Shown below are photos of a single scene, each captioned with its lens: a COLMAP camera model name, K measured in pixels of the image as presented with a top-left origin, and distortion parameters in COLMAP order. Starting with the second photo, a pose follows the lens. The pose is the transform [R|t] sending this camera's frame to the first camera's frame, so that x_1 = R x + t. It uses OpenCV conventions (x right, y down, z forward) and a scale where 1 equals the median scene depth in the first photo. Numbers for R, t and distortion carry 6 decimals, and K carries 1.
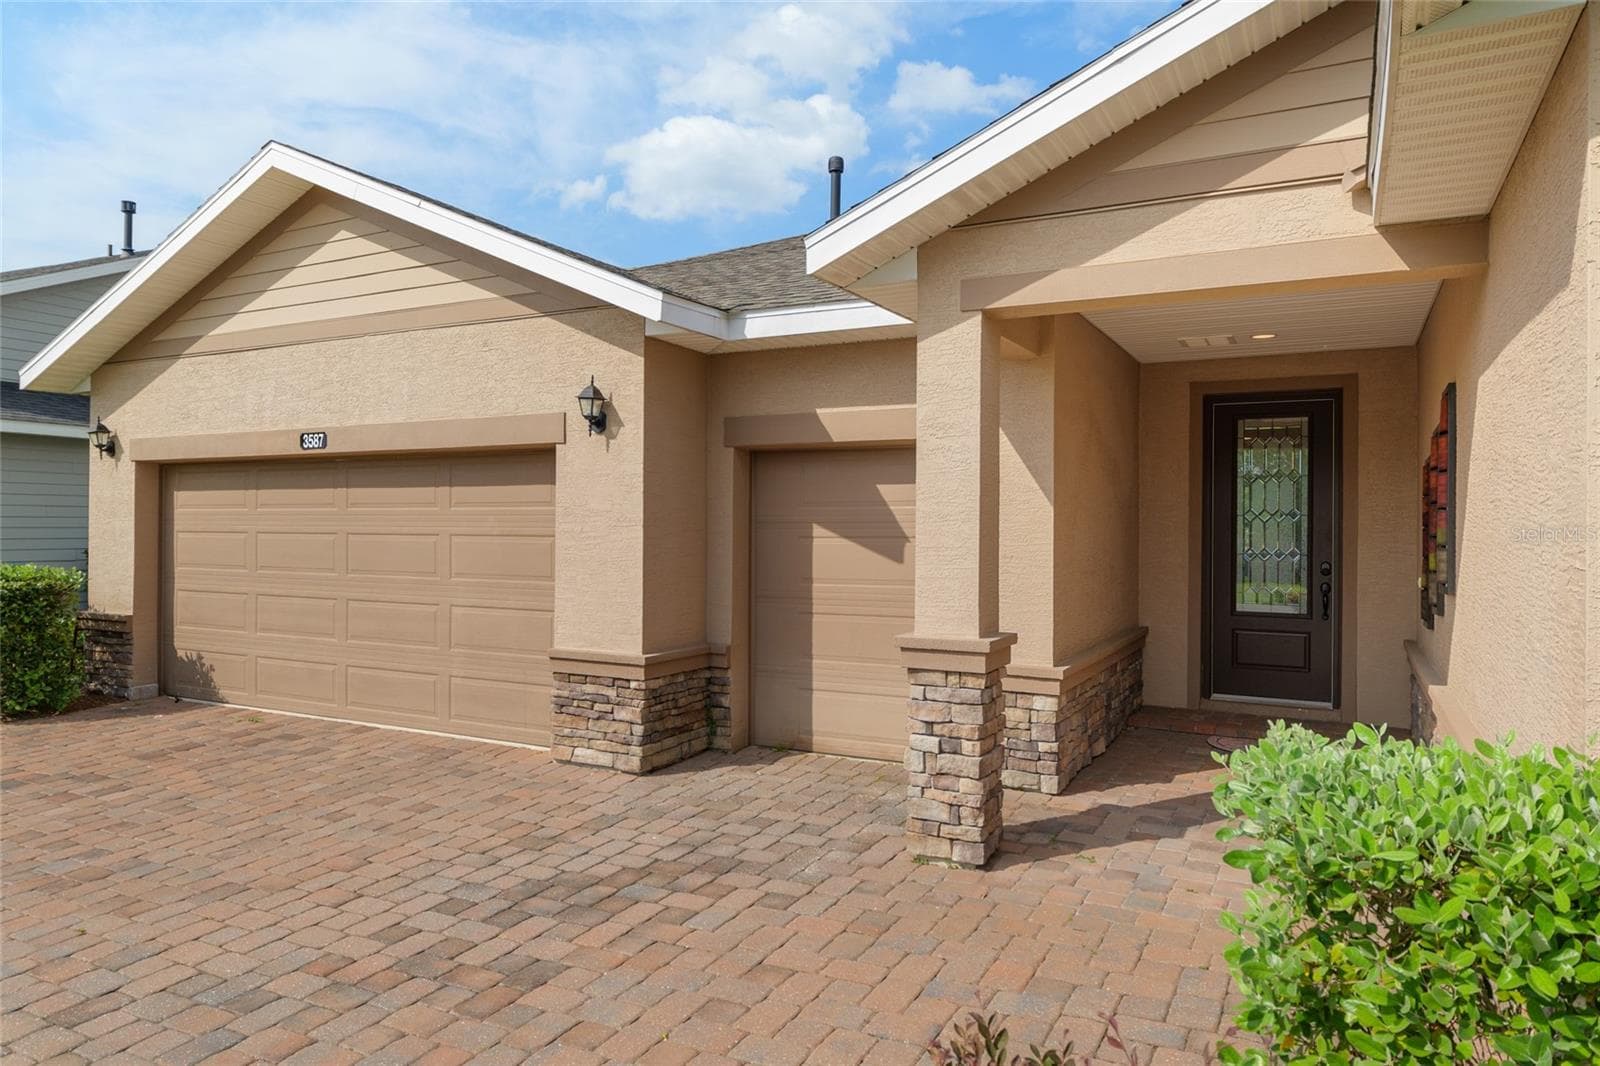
lens RADIAL K [[1015.5, 0, 795.6], [0, 1015.5, 521.9], [0, 0, 1]] dist [-0.000505, 0.000113]
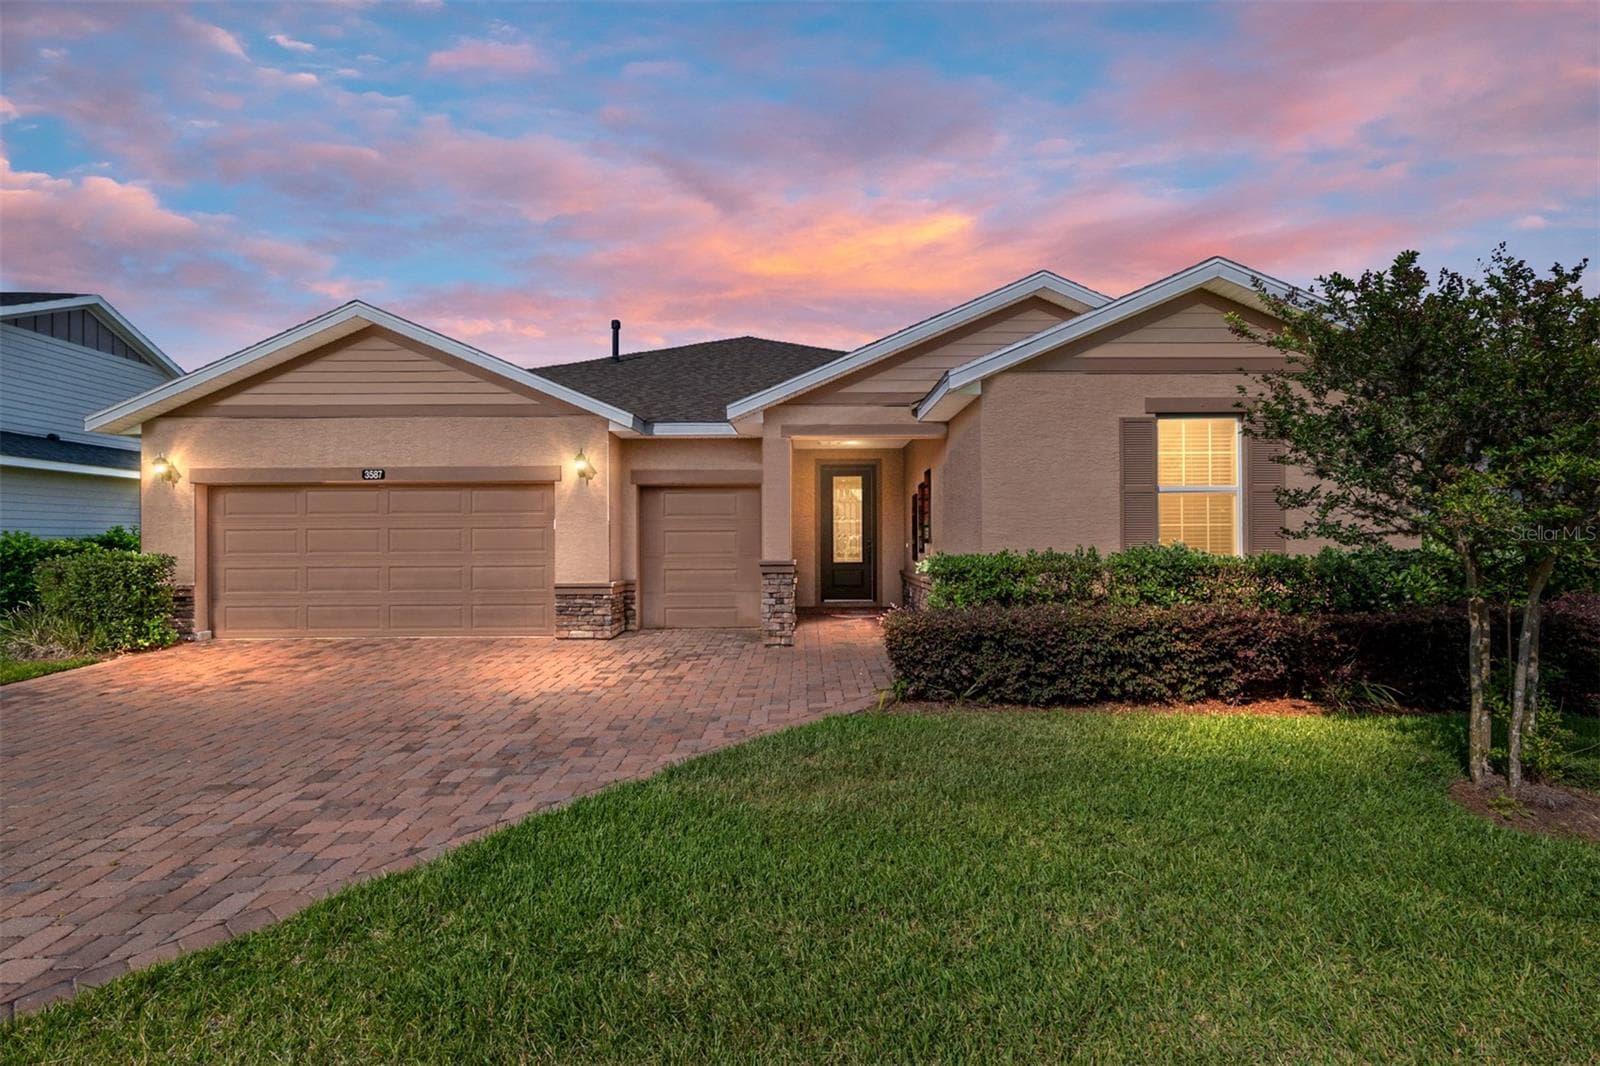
lens RADIAL K [[770.3, 0, 775.3], [0, 770.3, 536.9], [0, 0, 1]] dist [0.000946, -0.000405]
pose [[0.894167, -0.008216, 0.447658, -0.517114], [0.009018, 0.999959, 0.000339, 0.035977], [-0.447642, 0.003734, 0.894205, -0.540827]]
